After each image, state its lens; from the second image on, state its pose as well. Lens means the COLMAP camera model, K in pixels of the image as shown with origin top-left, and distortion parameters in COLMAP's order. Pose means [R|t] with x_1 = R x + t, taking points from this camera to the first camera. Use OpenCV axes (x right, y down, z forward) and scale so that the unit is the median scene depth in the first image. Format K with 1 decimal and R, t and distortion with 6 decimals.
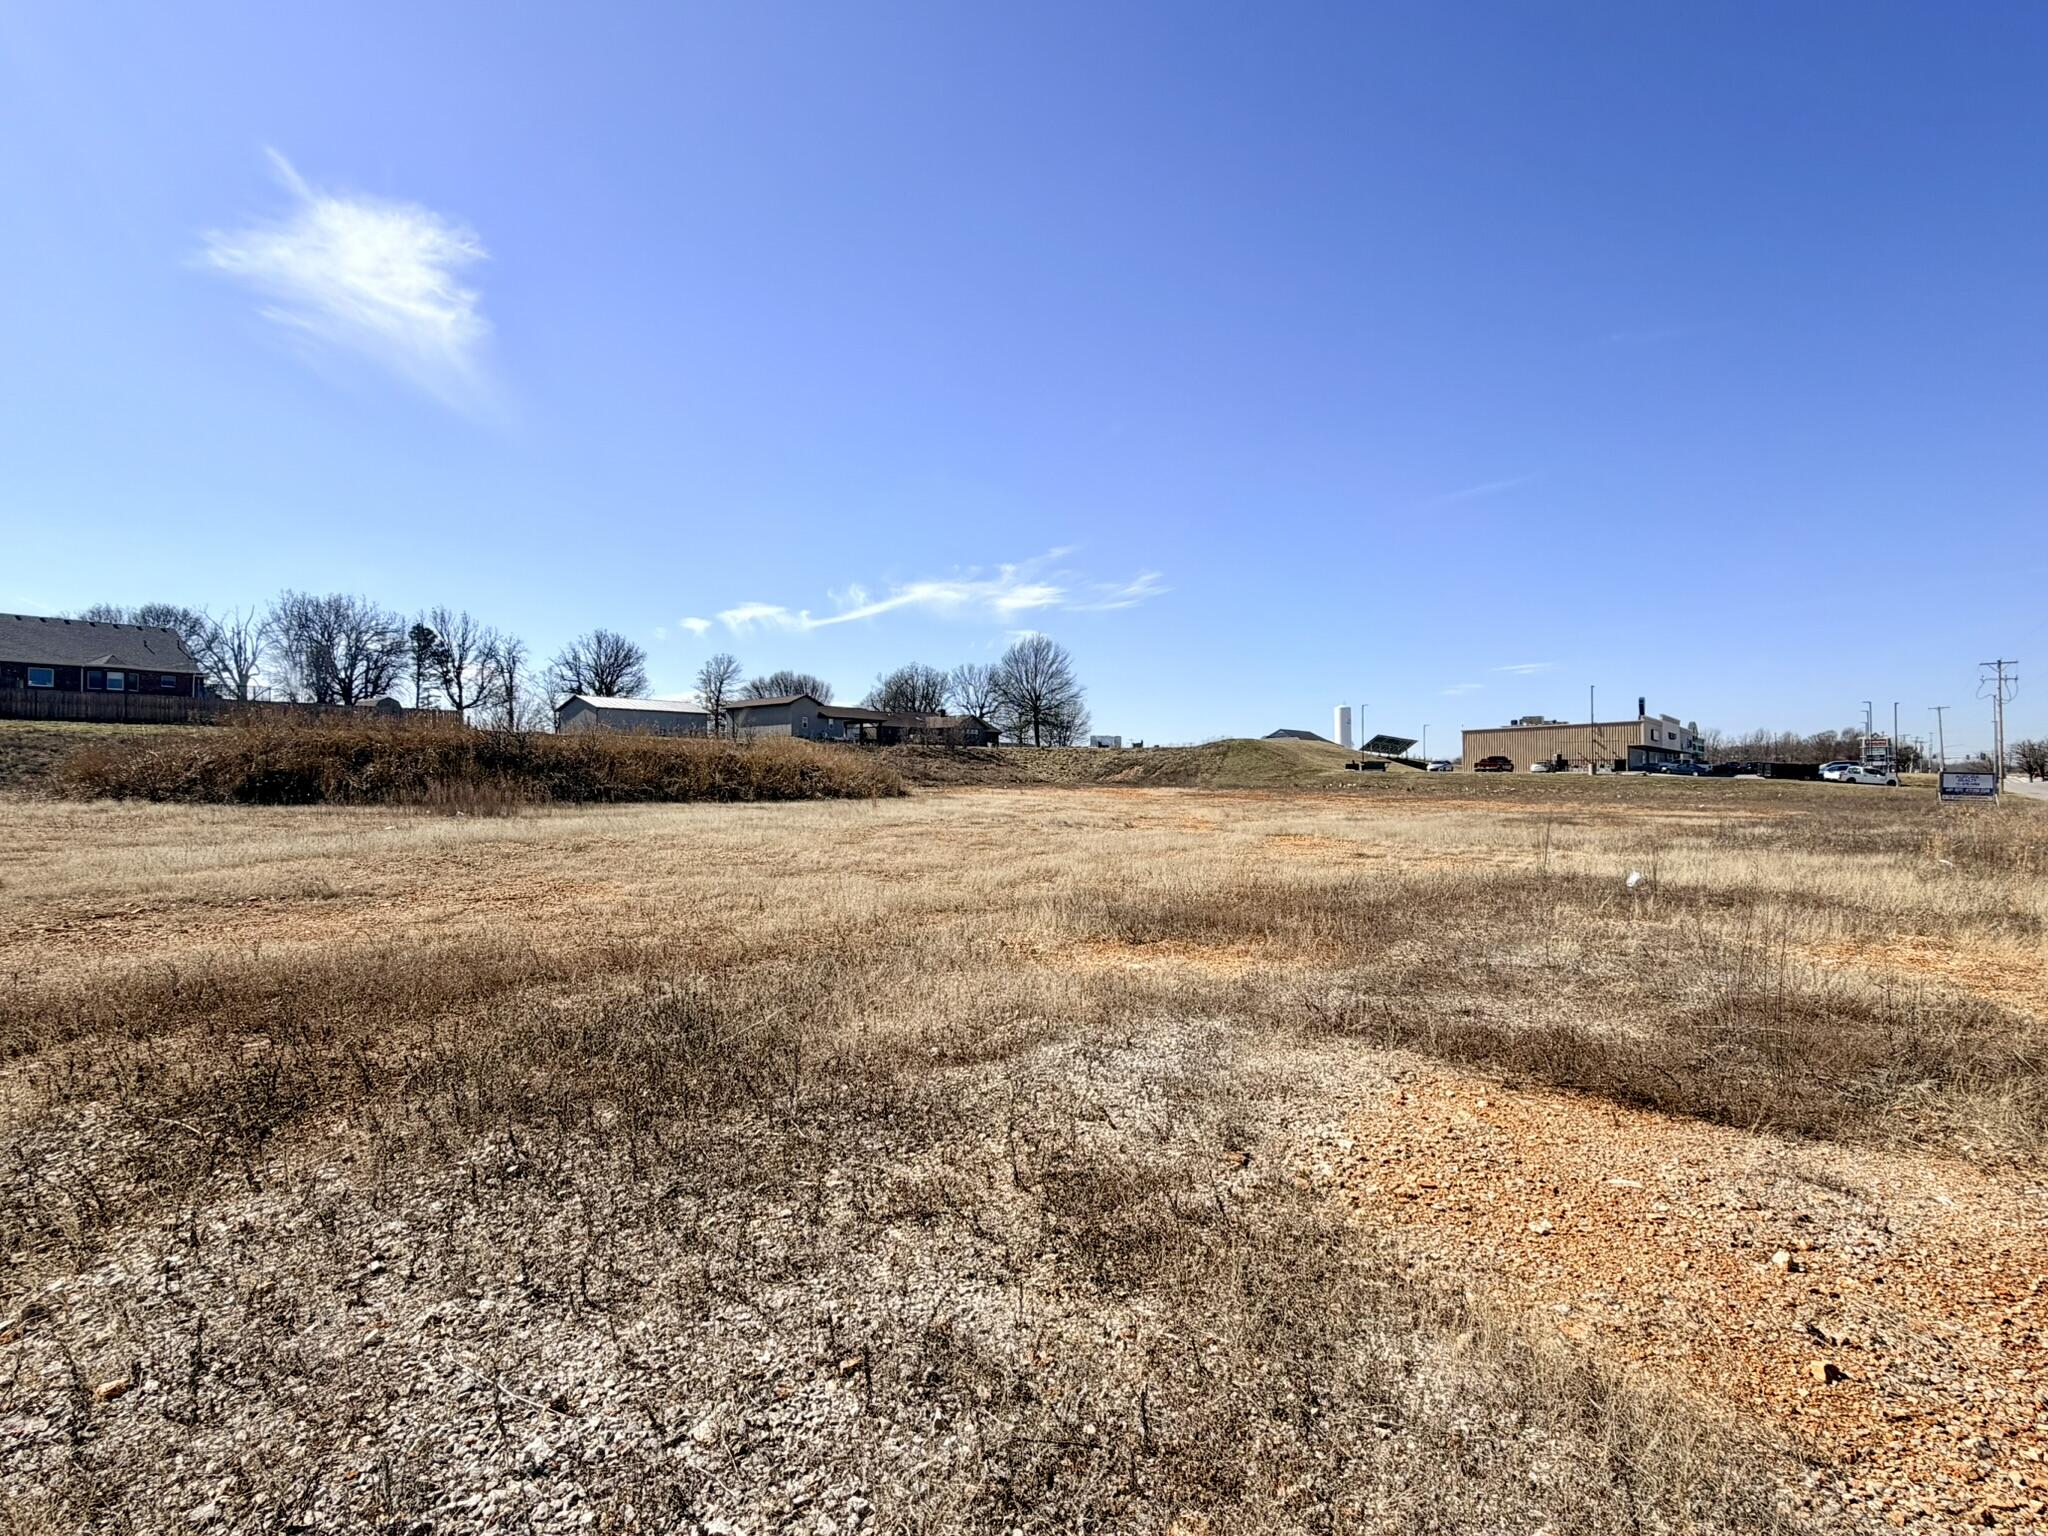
lens RADIAL K [[1028.5, 0, 1025.3], [0, 1028.5, 831.4], [0, 0, 1]] dist [0.002018, -0.000897]
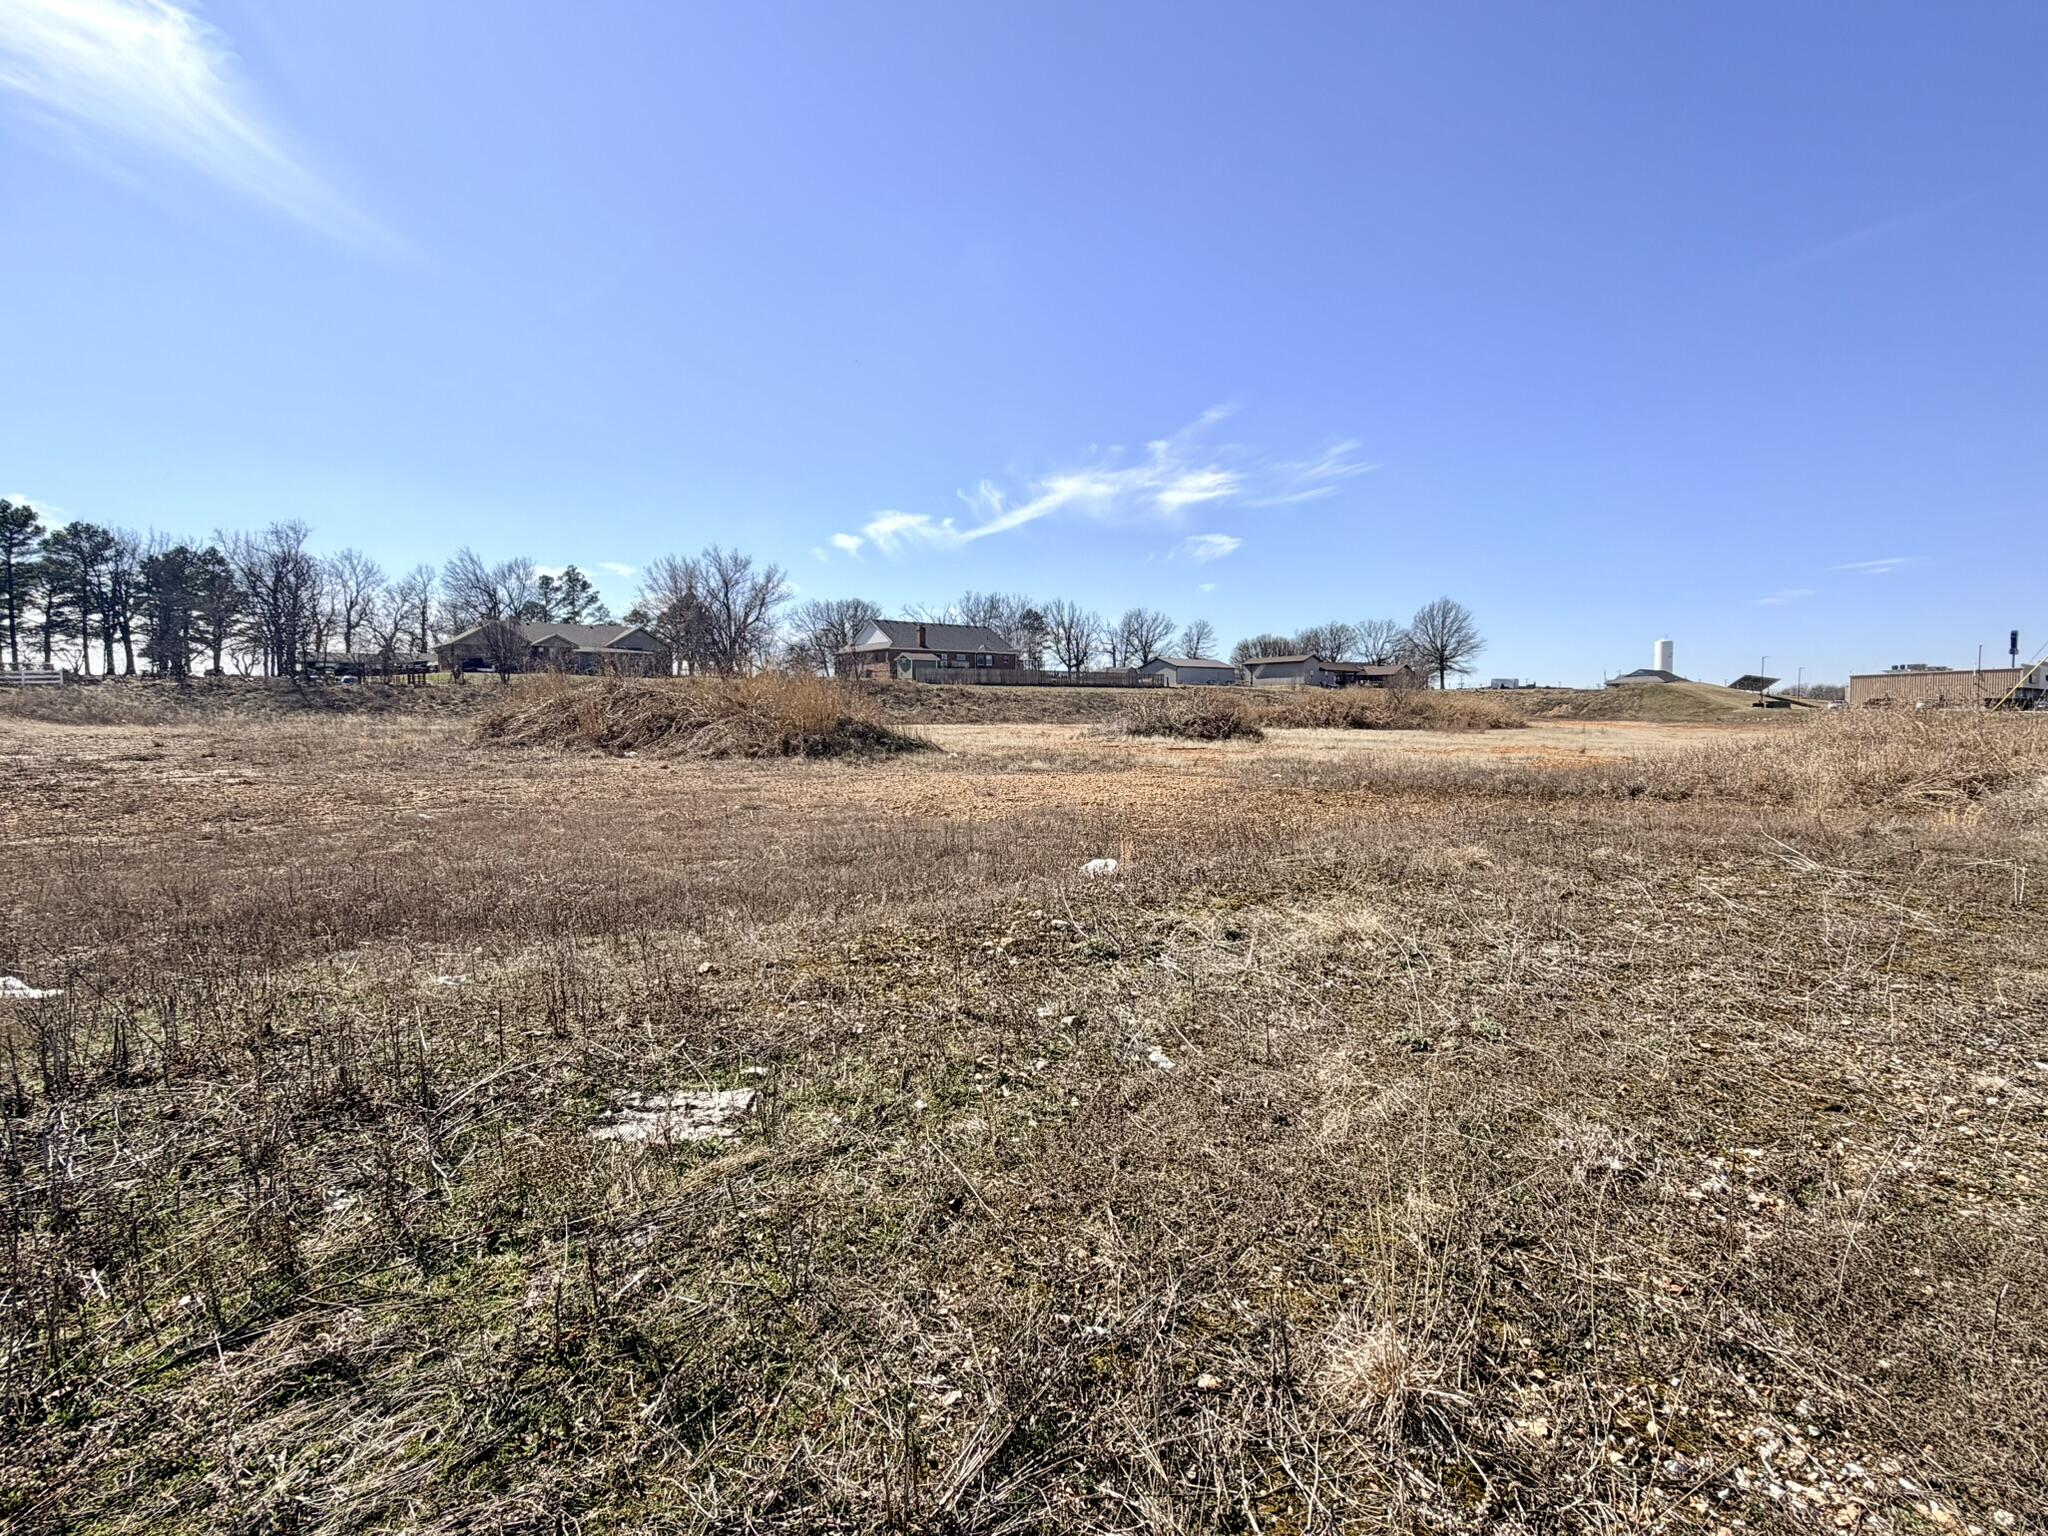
lens RADIAL K [[1028.5, 0, 1034.3], [0, 1028.5, 718.6], [0, 0, 1]] dist [0.002018, -0.000897]
pose [[0.975935, 0.000055, -0.218064, -0.264631], [-0.009528, 0.999056, -0.042388, 0.016442], [0.217855, 0.043446, 0.975014, -0.424962]]
